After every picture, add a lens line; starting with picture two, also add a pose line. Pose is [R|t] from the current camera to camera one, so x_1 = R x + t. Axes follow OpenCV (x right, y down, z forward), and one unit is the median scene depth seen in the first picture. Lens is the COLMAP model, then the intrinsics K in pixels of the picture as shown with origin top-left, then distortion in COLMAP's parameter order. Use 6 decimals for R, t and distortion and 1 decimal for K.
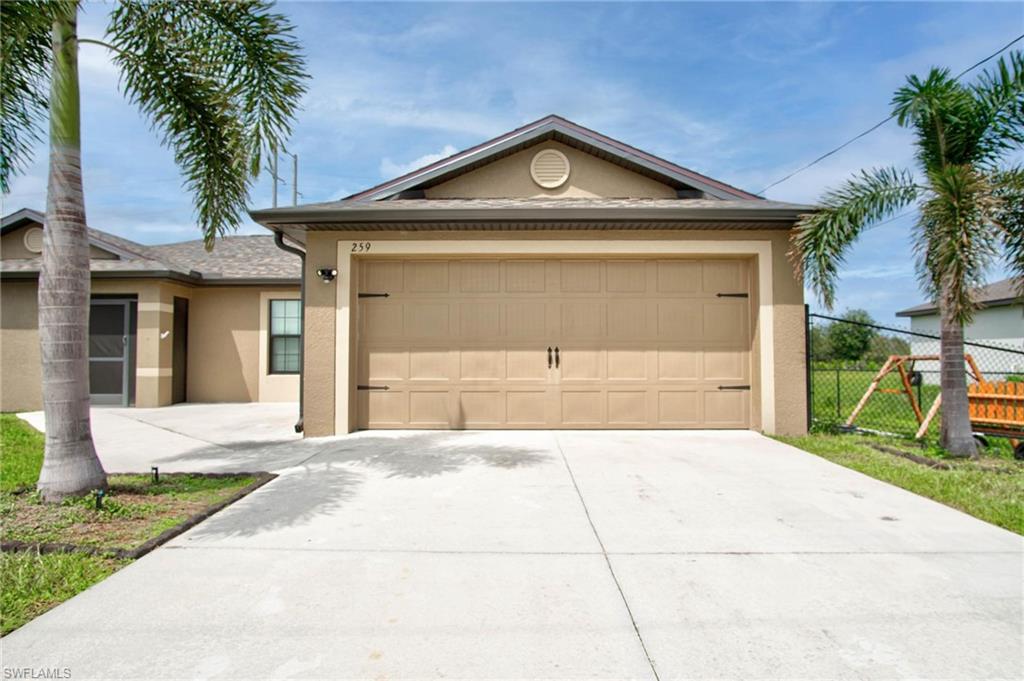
lens RADIAL K [[552.4, 0, 510.8], [0, 552.4, 342.4], [0, 0, 1]] dist [-0.026795, 0.001791]
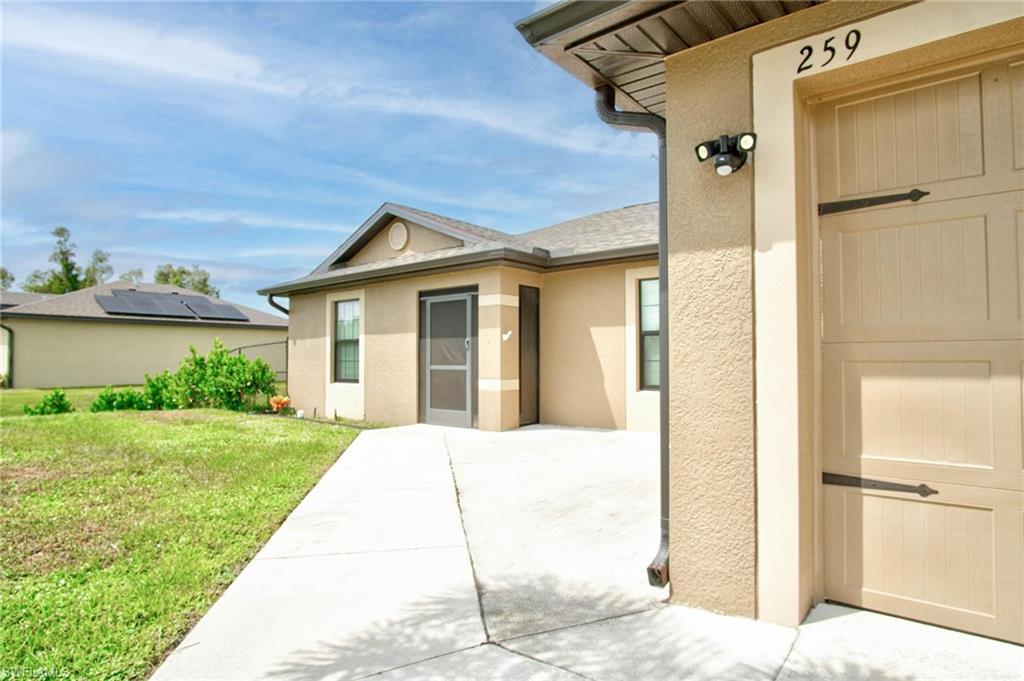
lens RADIAL K [[552.4, 0, 511.9], [0, 552.4, 343.4], [0, 0, 1]] dist [-0.026795, 0.001791]
pose [[0.770420, -0.016604, -0.637321, -0.141424], [0.022919, 0.999736, 0.001660, -0.004465], [0.637125, -0.015886, 0.770597, 0.417686]]
